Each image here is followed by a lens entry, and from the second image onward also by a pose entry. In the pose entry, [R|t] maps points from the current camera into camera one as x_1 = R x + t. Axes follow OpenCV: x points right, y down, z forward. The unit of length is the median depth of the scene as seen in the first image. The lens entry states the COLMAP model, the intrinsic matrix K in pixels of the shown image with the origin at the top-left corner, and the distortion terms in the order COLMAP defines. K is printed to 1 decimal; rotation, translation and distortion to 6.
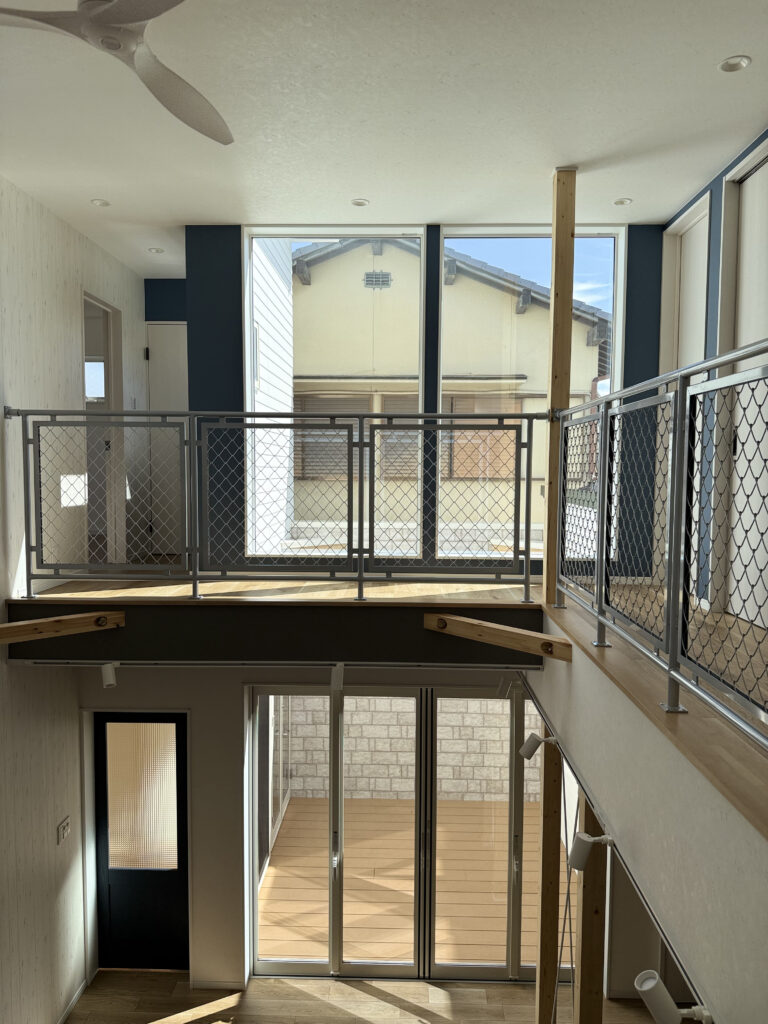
lens RADIAL K [[719.1, 0, 383.8], [0, 719.1, 511.4], [0, 0, 1]] dist [0.096011, -0.150015]
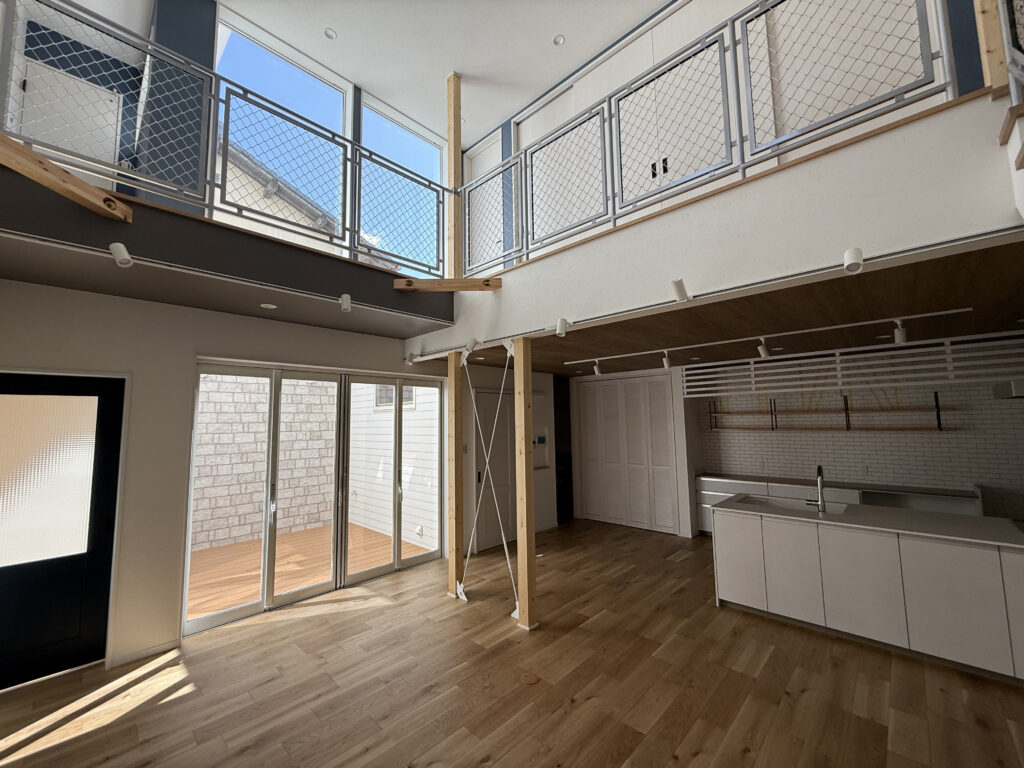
lens RADIAL K [[408.6, 0, 509.6], [0, 408.6, 382.4], [0, 0, 1]] dist [0.000924, 0.000004]
pose [[0.673771, 0.052799, 0.737052, -0.338226], [0.064723, 0.989394, -0.130042, 0.402712], [-0.736101, 0.135323, 0.663207, 0.213589]]
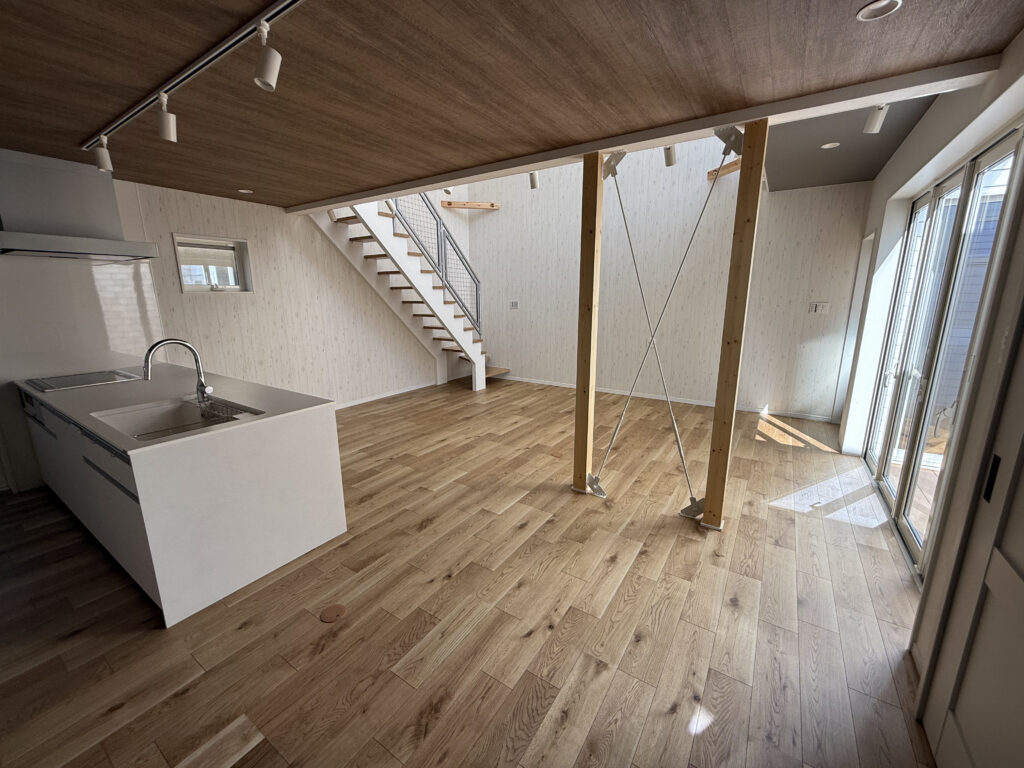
lens RADIAL K [[410.1, 0, 509.6], [0, 410.1, 382.2], [0, 0, 1]] dist [0.000848, 0.000237]
pose [[-0.530911, 0.174272, -0.829315, 0.736100], [-0.048285, 0.970815, 0.234918, 0.405530], [0.846051, 0.164764, -0.507002, 0.877566]]
